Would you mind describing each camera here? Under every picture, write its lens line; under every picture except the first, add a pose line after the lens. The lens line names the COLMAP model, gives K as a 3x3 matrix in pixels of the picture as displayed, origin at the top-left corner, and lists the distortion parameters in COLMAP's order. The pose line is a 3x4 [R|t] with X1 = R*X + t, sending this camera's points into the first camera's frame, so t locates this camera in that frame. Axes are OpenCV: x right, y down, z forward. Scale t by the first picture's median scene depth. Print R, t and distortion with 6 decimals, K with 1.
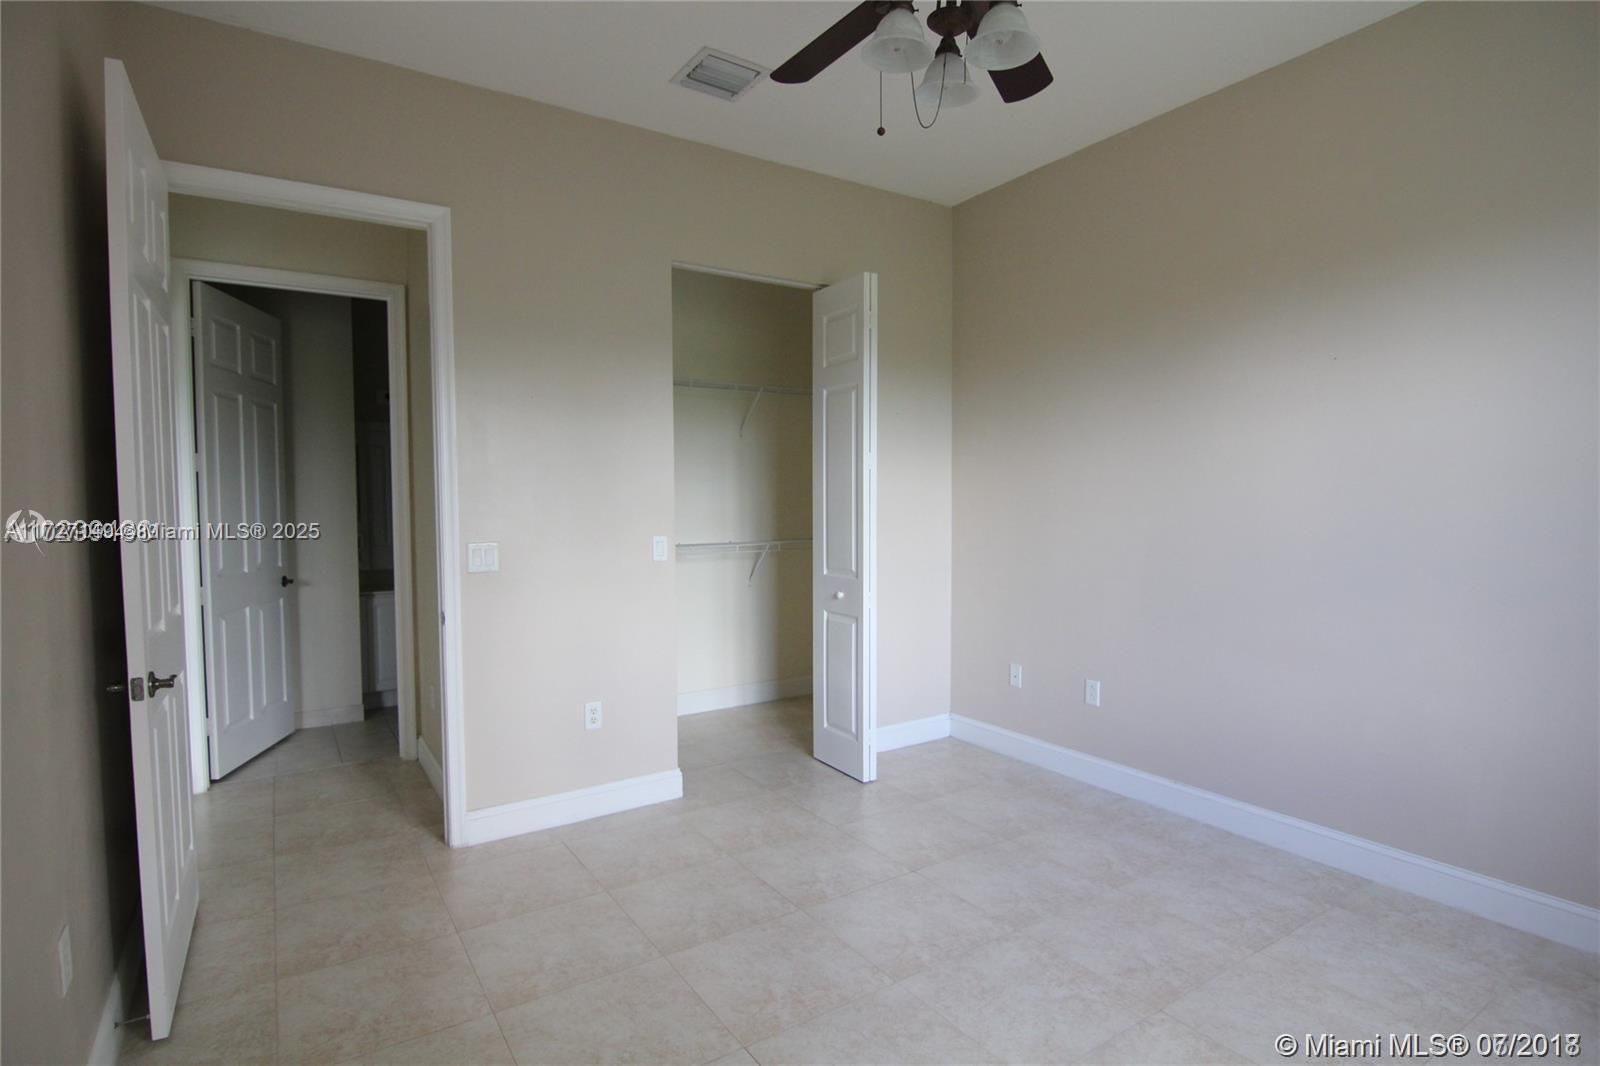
lens RADIAL K [[798.6, 0, 800.0], [0, 798.6, 533.0], [0, 0, 1]] dist [-0.001076, -0.013901]
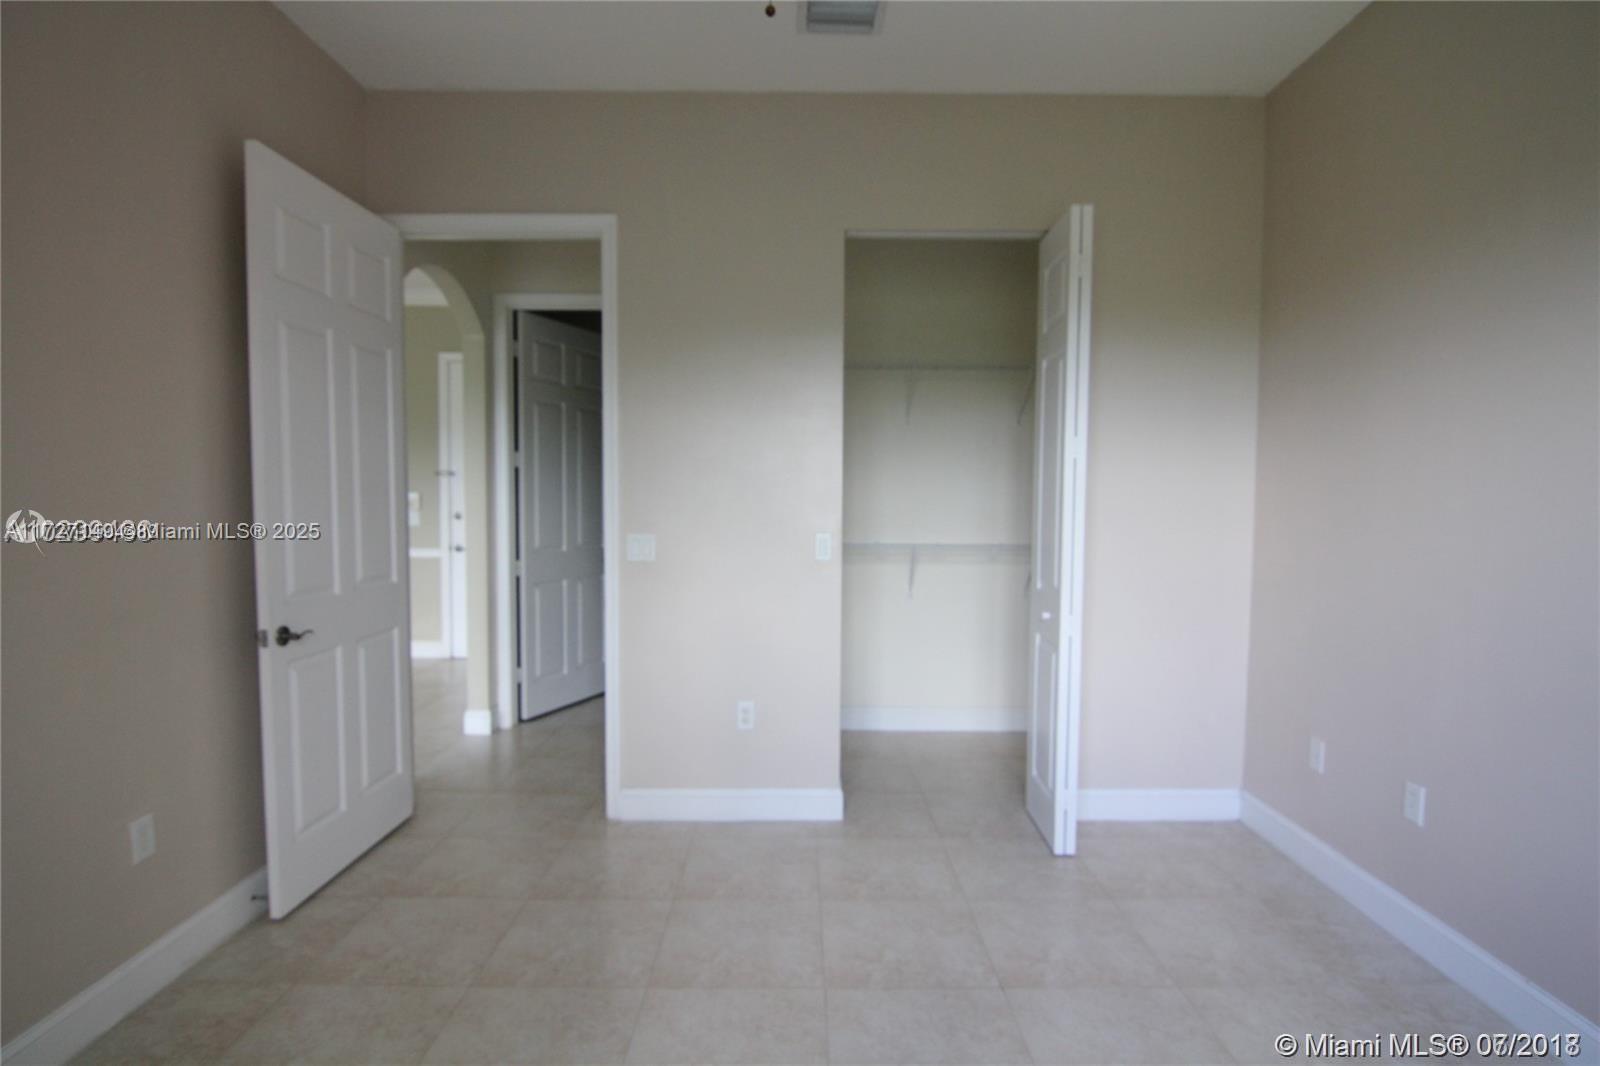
lens RADIAL K [[804.4, 0, 802.2], [0, 804.4, 533.0], [0, 0, 1]] dist [0.004458, -0.020539]
pose [[0.841944, 0.036863, -0.538304, 0.292191], [-0.033321, 0.999311, 0.016317, -0.010487], [0.538534, 0.004198, 0.842593, 0.196108]]
